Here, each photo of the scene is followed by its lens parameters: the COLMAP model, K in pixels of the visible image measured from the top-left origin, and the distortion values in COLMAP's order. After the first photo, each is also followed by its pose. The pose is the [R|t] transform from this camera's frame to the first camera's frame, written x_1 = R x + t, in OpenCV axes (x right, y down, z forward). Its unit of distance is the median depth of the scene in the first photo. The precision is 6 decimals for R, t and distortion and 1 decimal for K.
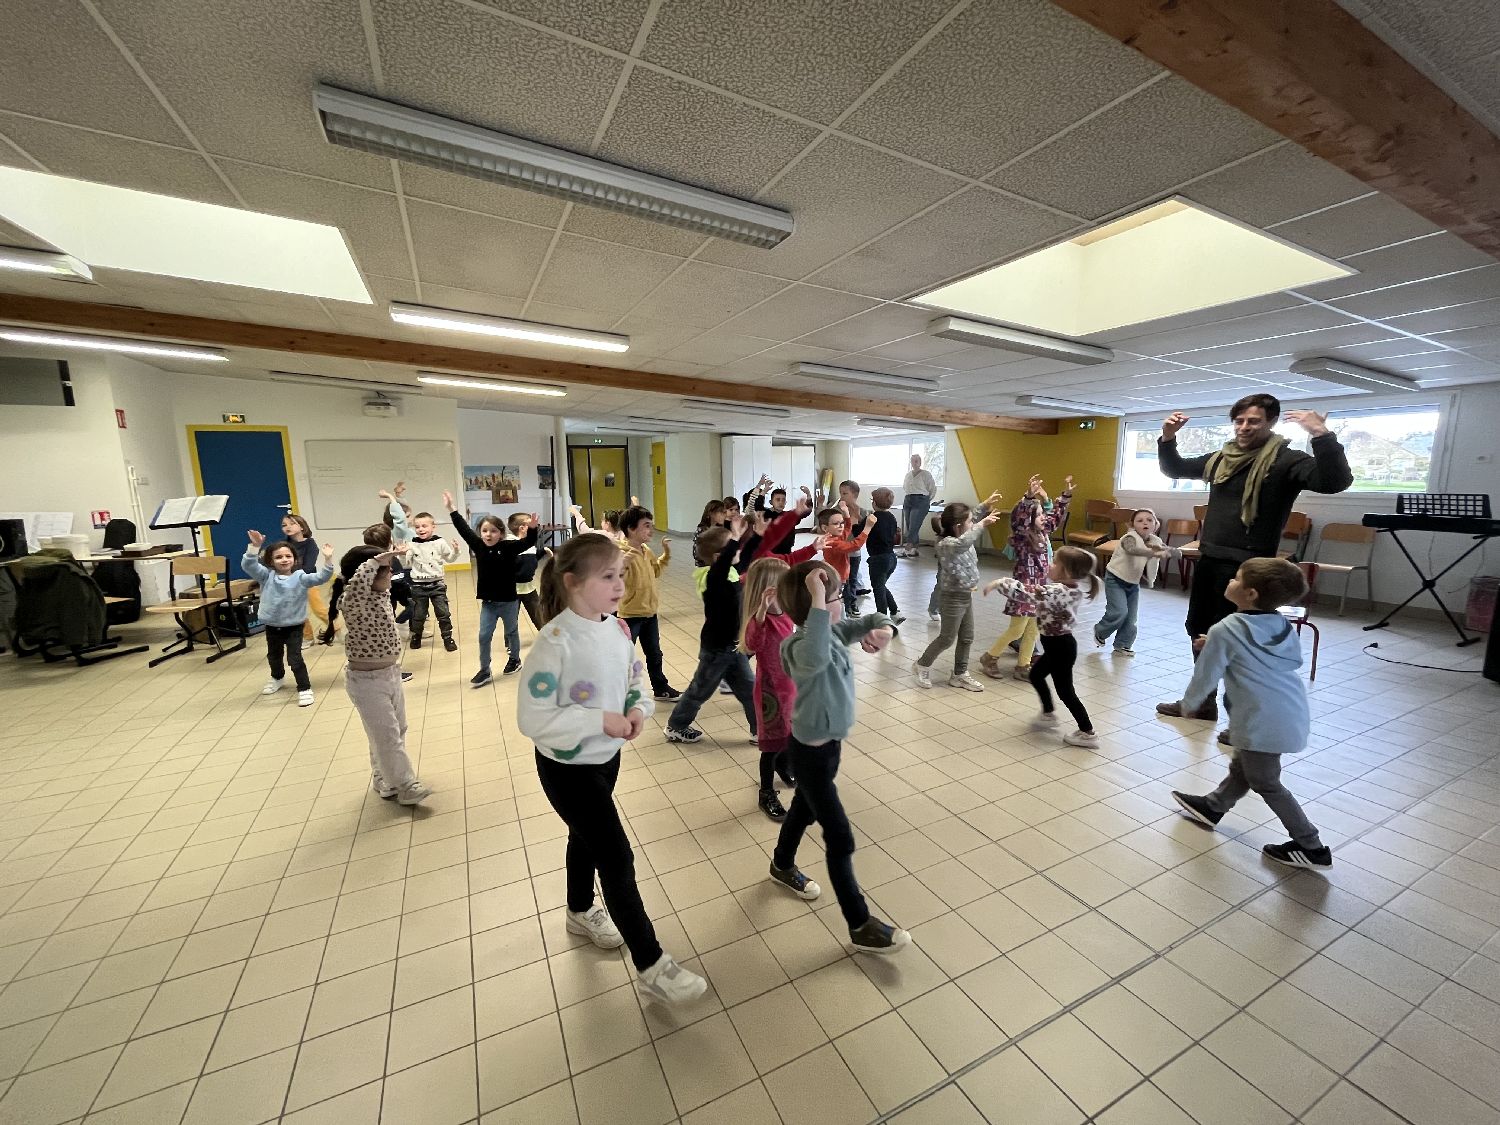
lens RADIAL K [[600.3, 0, 750.0], [0, 600.3, 562.5], [0, 0, 1]] dist [0.000706, 0.000158]
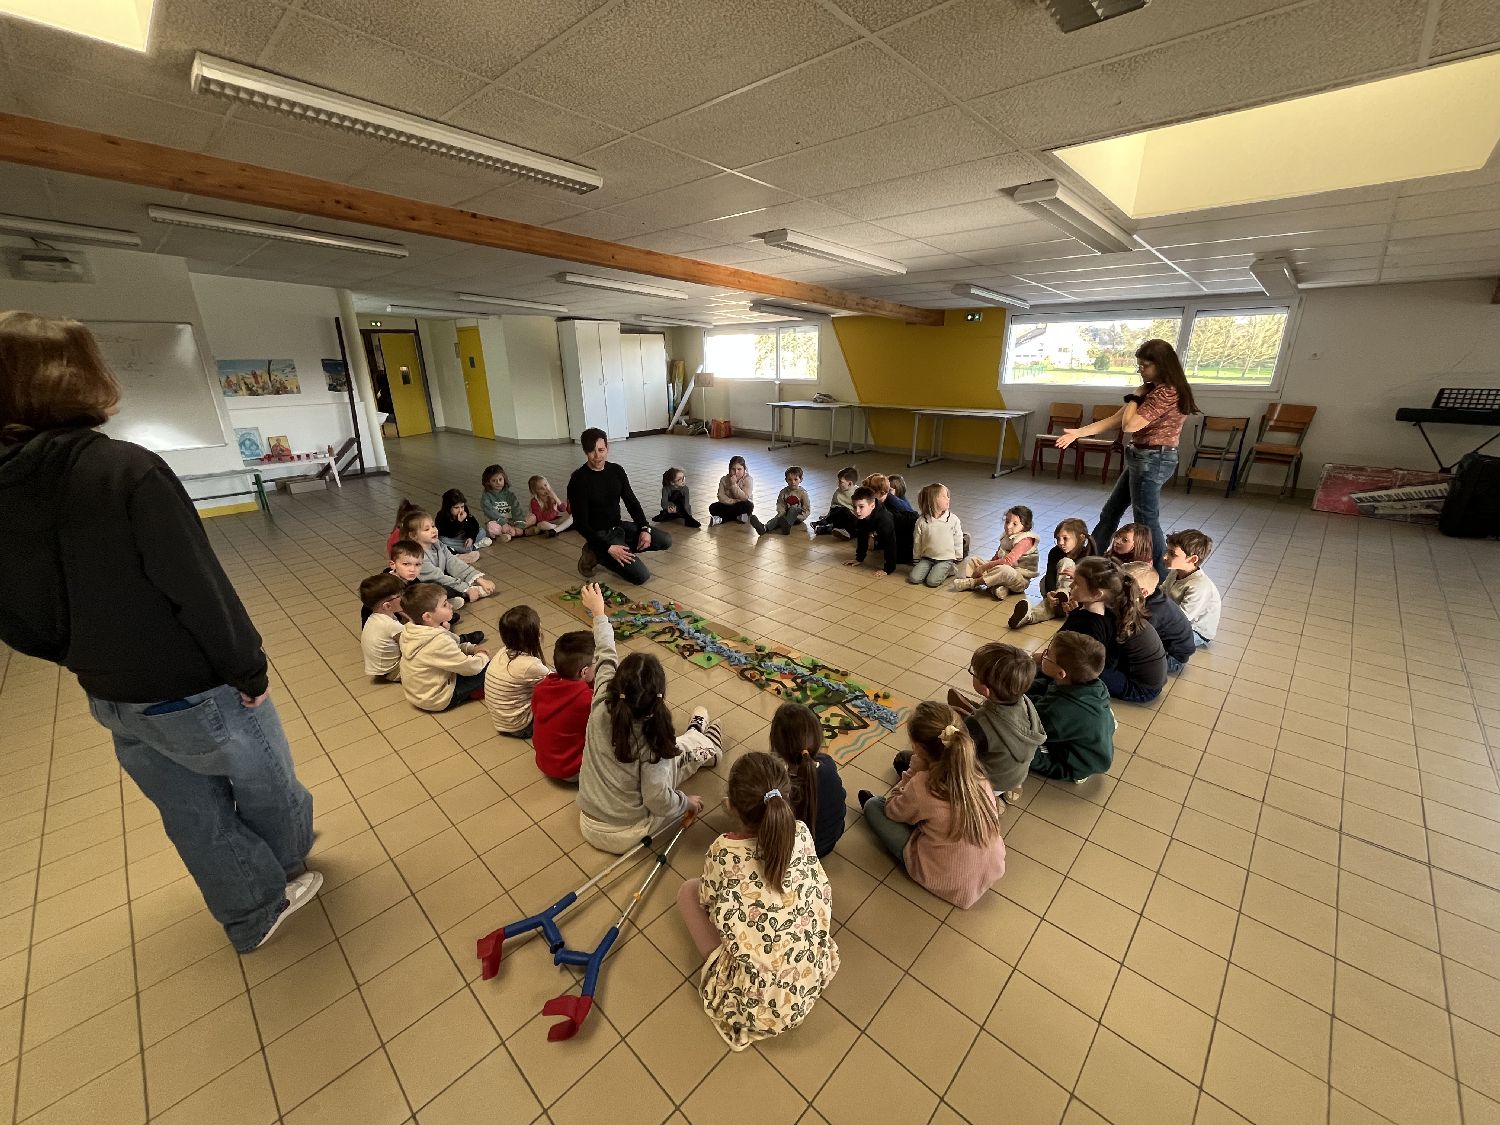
lens RADIAL K [[600.3, 0, 750.0], [0, 600.3, 562.5], [0, 0, 1]] dist [0.000706, 0.000158]
pose [[0.937390, -0.112502, 0.329610, -0.150734], [0.054287, 0.982022, 0.180793, -0.019767], [-0.344023, -0.151581, 0.926645, 0.100051]]
